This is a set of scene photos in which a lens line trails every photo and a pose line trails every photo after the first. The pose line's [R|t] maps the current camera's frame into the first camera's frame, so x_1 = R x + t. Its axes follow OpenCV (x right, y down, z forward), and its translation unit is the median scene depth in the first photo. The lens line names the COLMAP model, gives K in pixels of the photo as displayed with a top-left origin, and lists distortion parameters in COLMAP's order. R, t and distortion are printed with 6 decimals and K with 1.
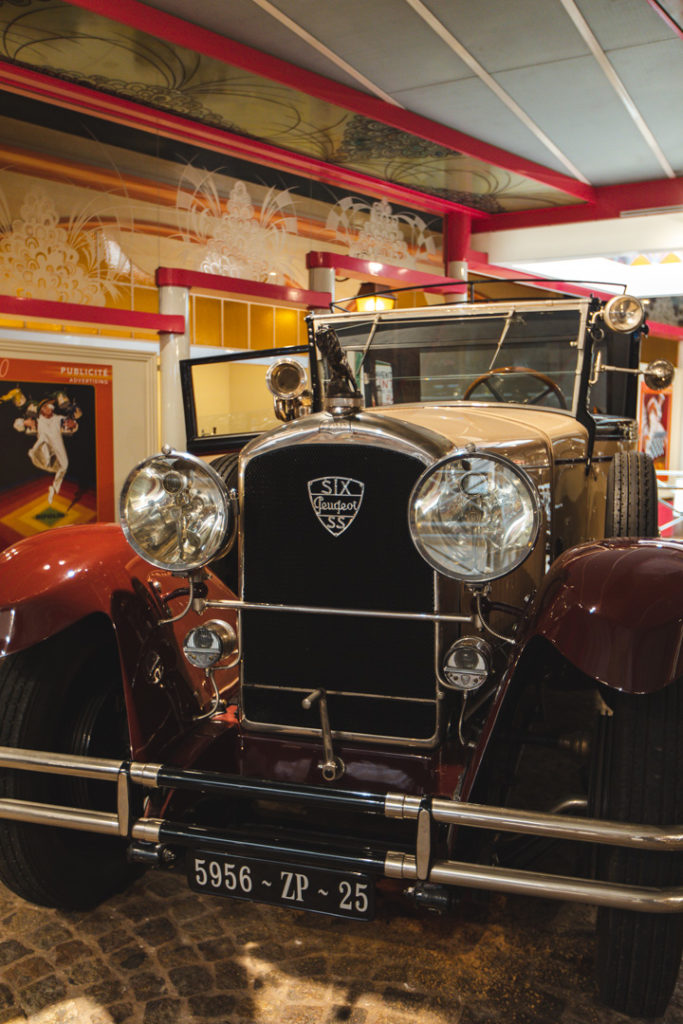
lens RADIAL K [[886.0, 0, 341.5], [0, 886.0, 512.0], [0, 0, 1]] dist [0.000025, 0.002513]
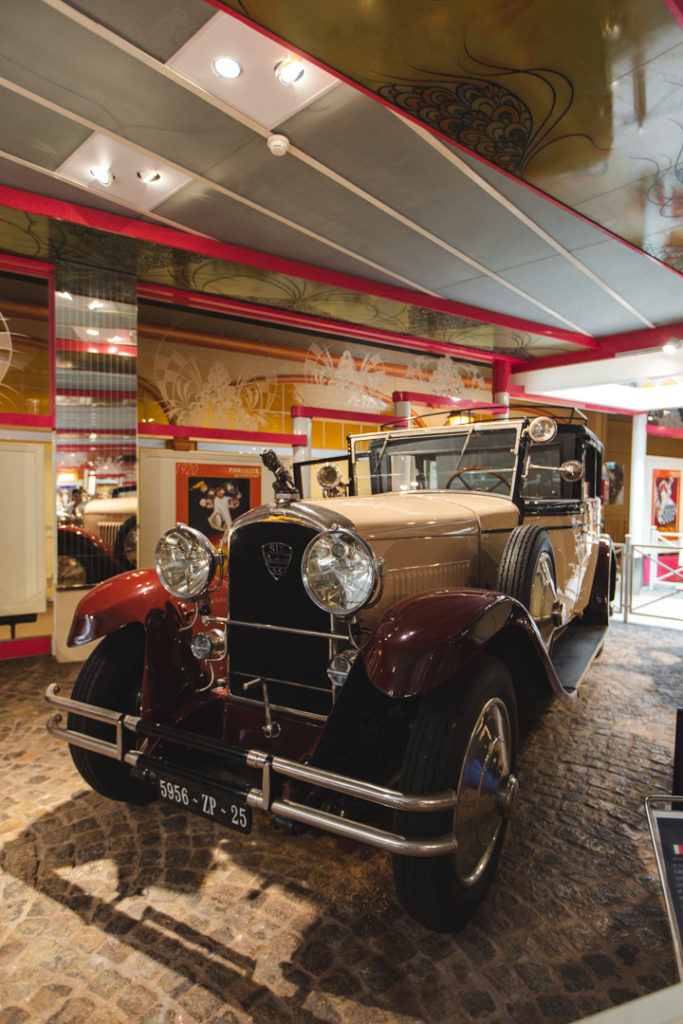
lens RADIAL K [[574.3, 0, 341.5], [0, 574.3, 512.0], [0, 0, 1]] dist [0.006271, -0.000241]
pose [[0.971442, 0.004085, -0.237242, 0.202323], [-0.021173, 0.997356, -0.069524, -0.014561], [0.236330, 0.072562, 0.968960, 0.013241]]
